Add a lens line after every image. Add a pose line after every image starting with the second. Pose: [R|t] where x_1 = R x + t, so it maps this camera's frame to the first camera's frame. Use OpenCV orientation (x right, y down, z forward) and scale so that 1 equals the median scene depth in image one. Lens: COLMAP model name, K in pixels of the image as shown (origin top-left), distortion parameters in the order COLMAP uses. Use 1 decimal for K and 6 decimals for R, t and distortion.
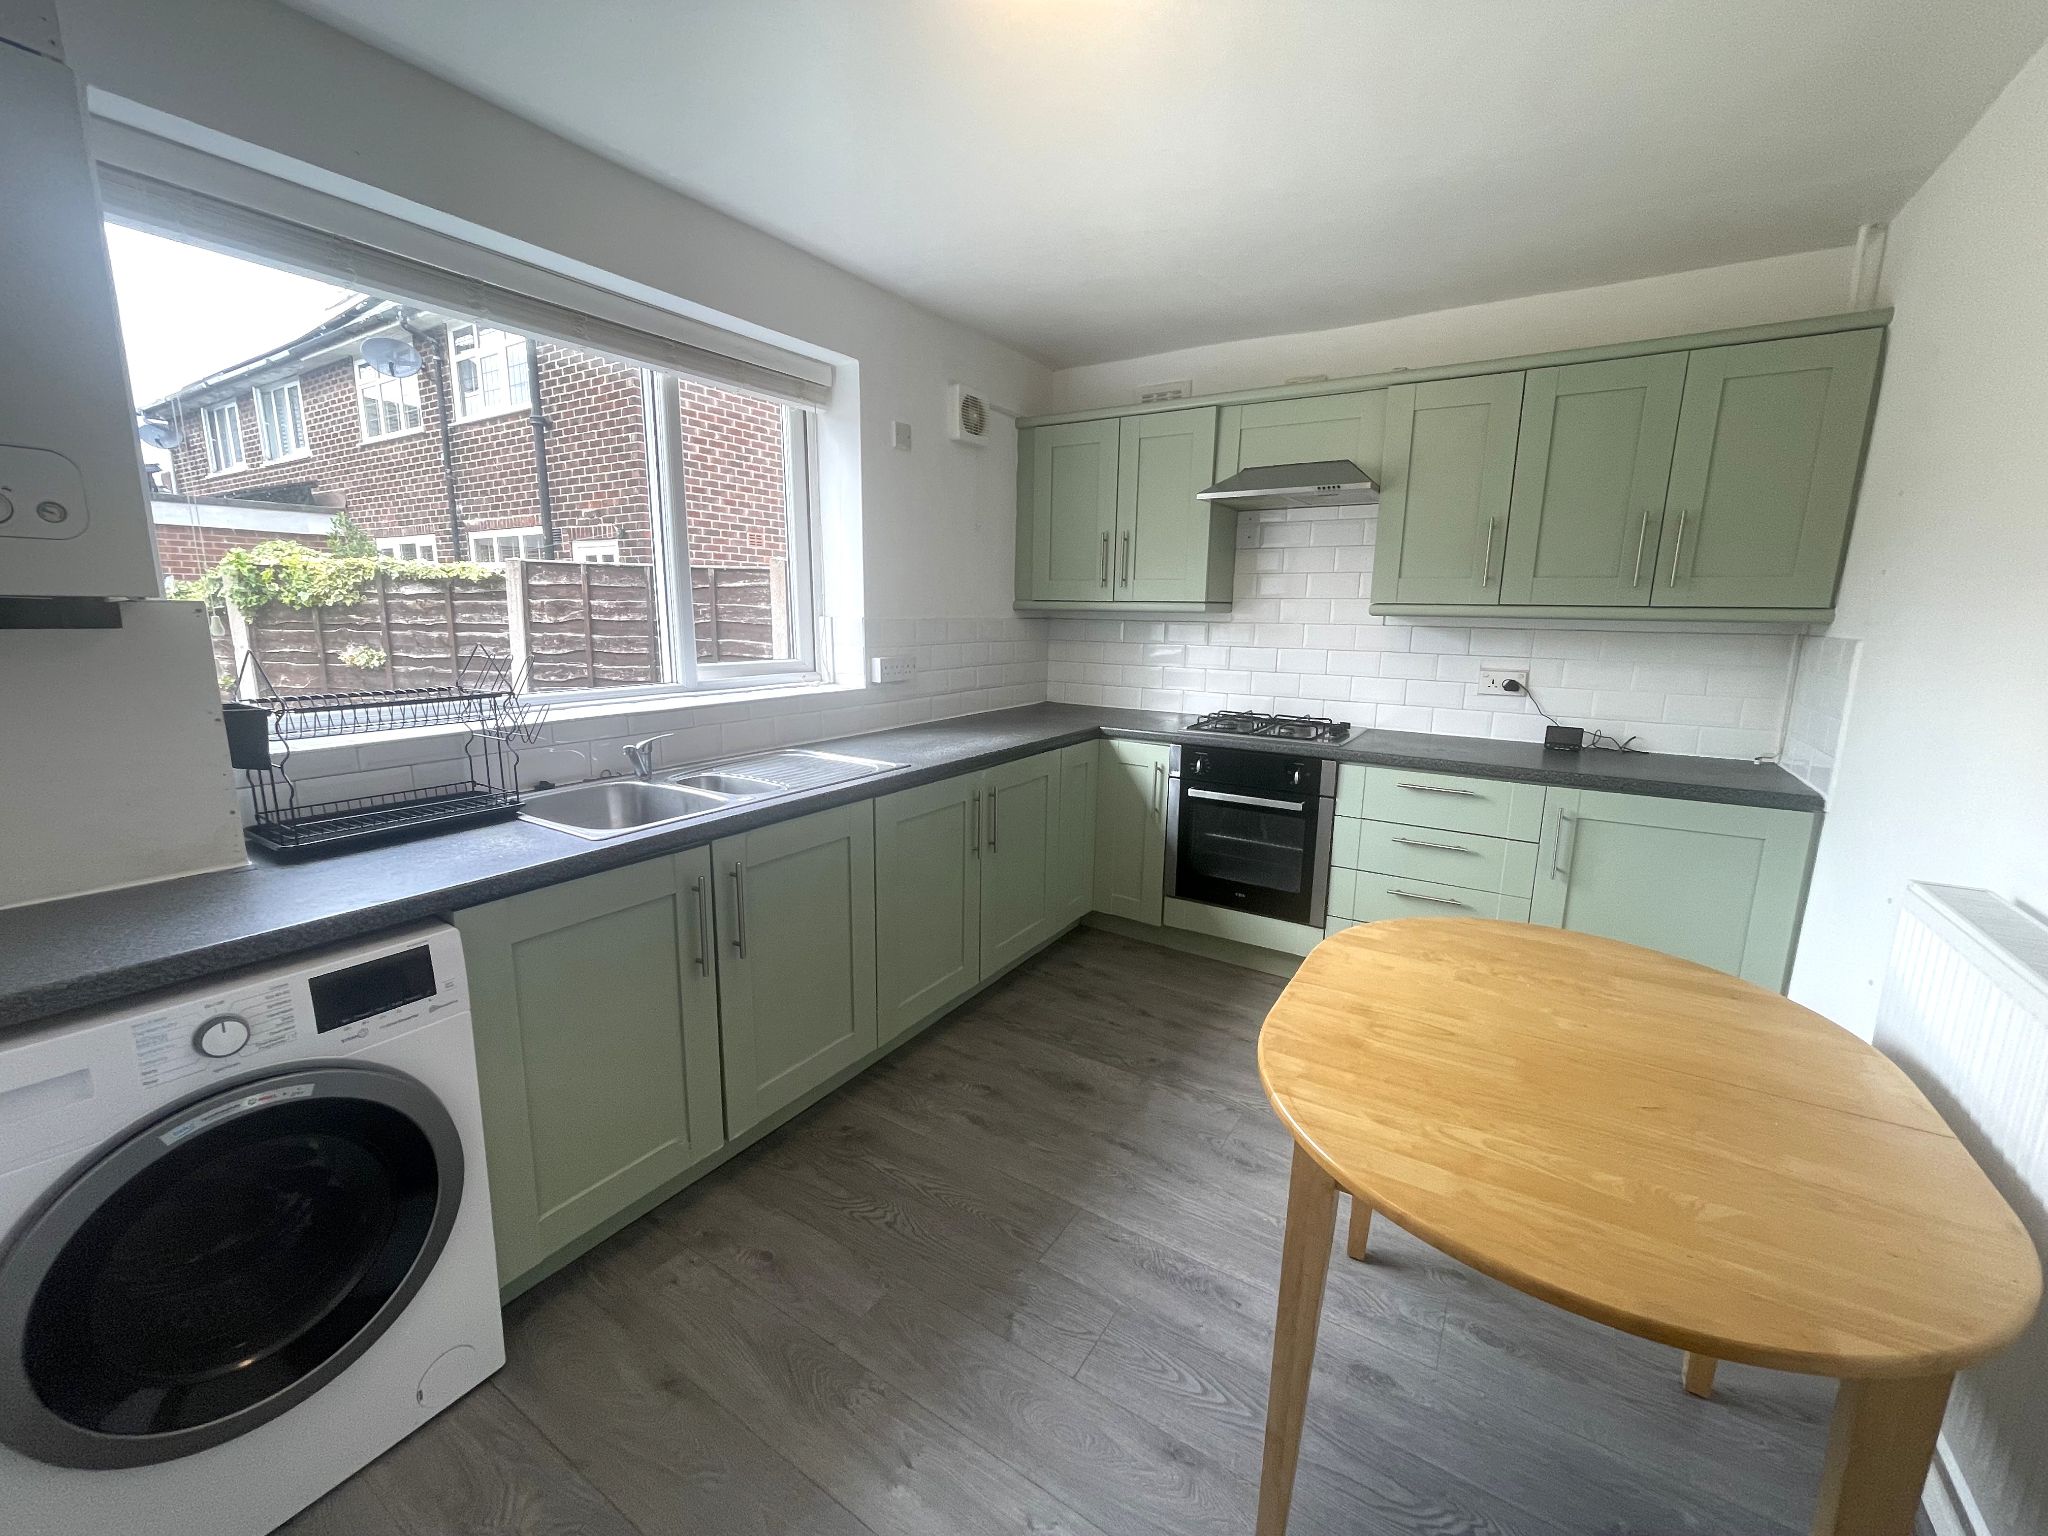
lens RADIAL K [[824.5, 0, 1021.4], [0, 824.5, 764.0], [0, 0, 1]] dist [-0.003333, -0.000236]
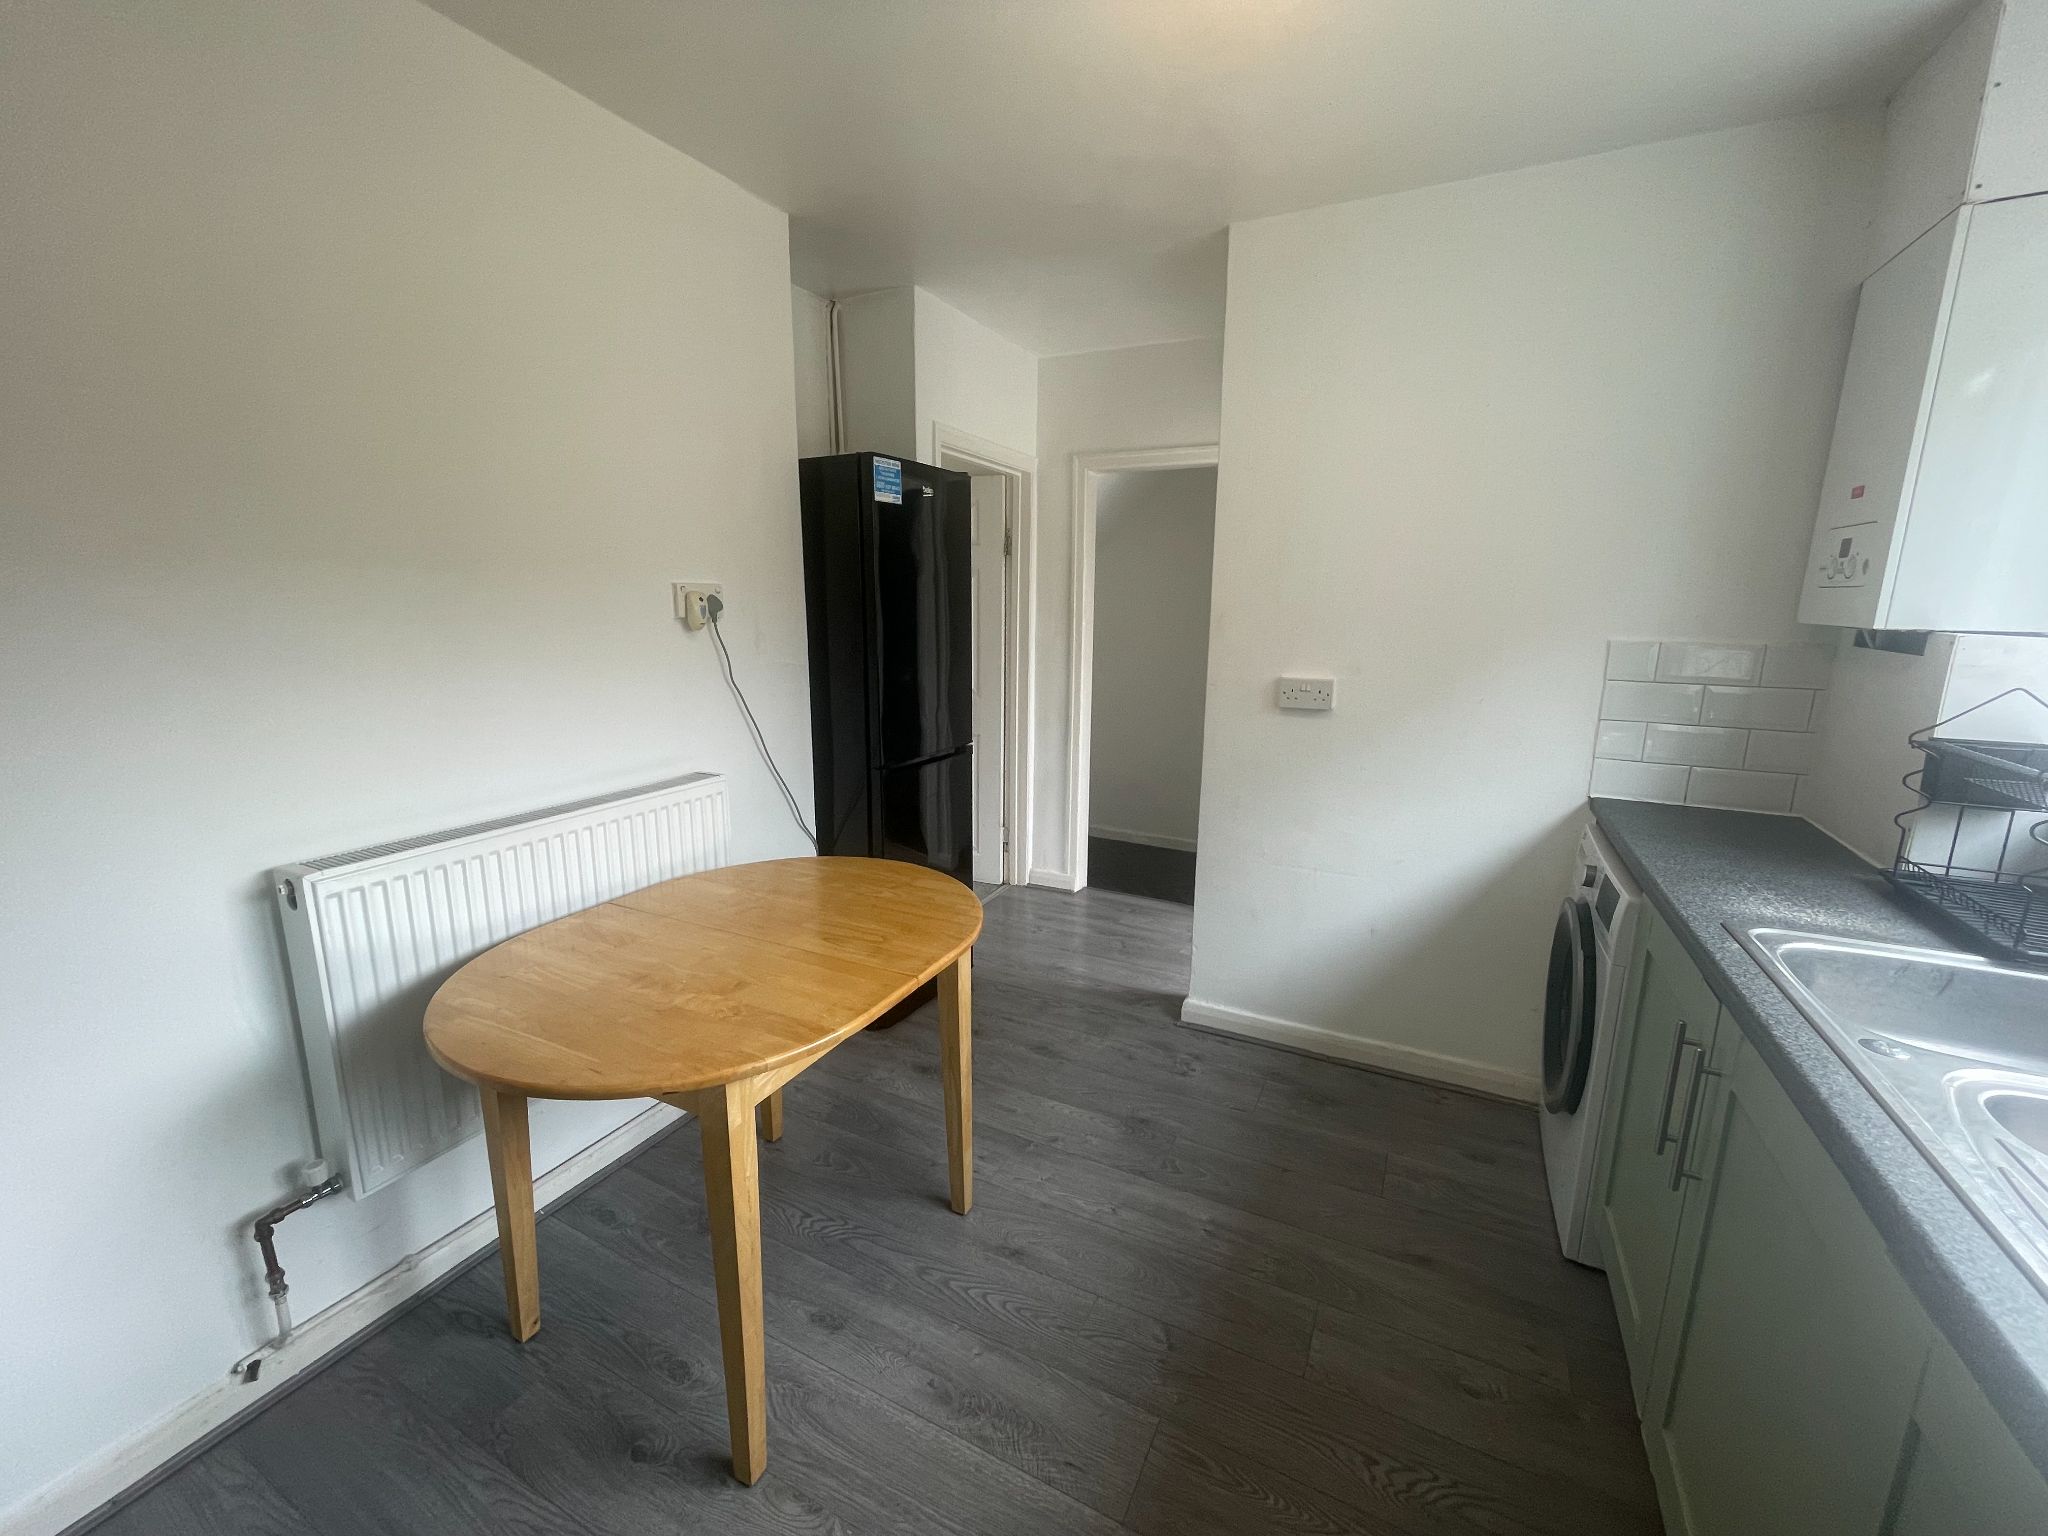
lens RADIAL K [[837.7, 0, 1022.7], [0, 837.7, 759.0], [0, 0, 1]] dist [0.001099, -0.000243]
pose [[-0.995085, -0.004696, -0.098917, 0.264065], [-0.041611, 0.926243, 0.374623, -0.343141], [0.089862, 0.376897, -0.921886, 1.643508]]
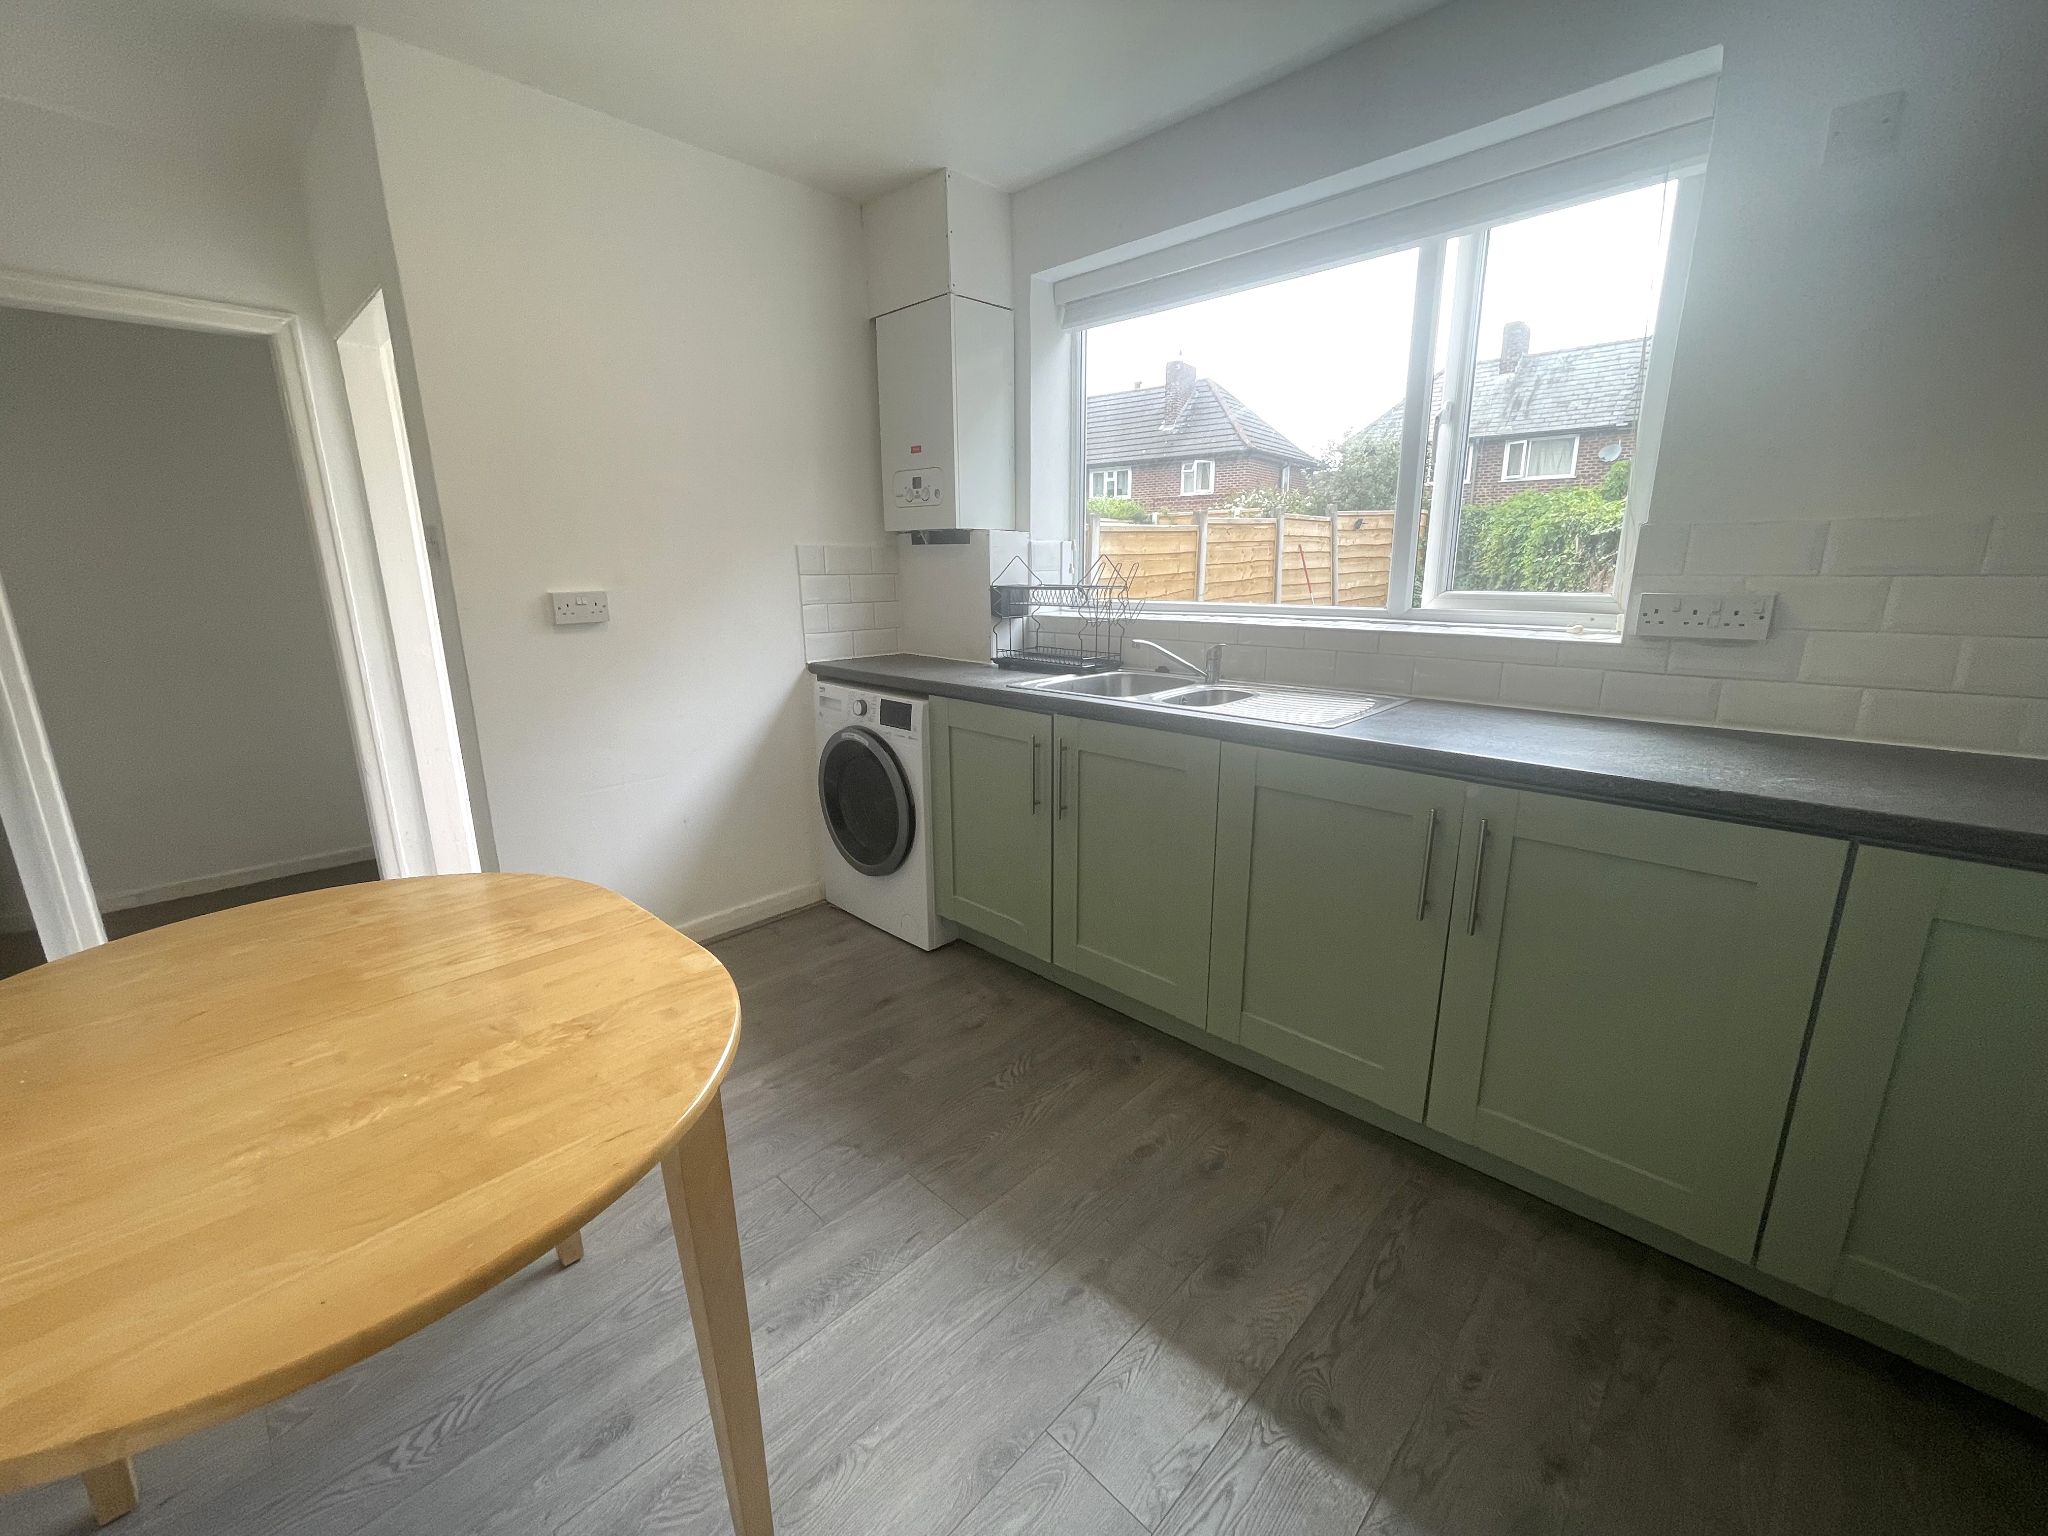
lens RADIAL K [[829.3, 0, 1034.9], [0, 829.3, 764.1], [0, 0, 1]] dist [-0.015246, -0.000274]
pose [[-0.186771, 0.218025, -0.957905, 0.911398], [-0.183318, 0.950202, 0.252015, -0.155493], [0.965148, 0.222671, -0.137502, 1.277471]]
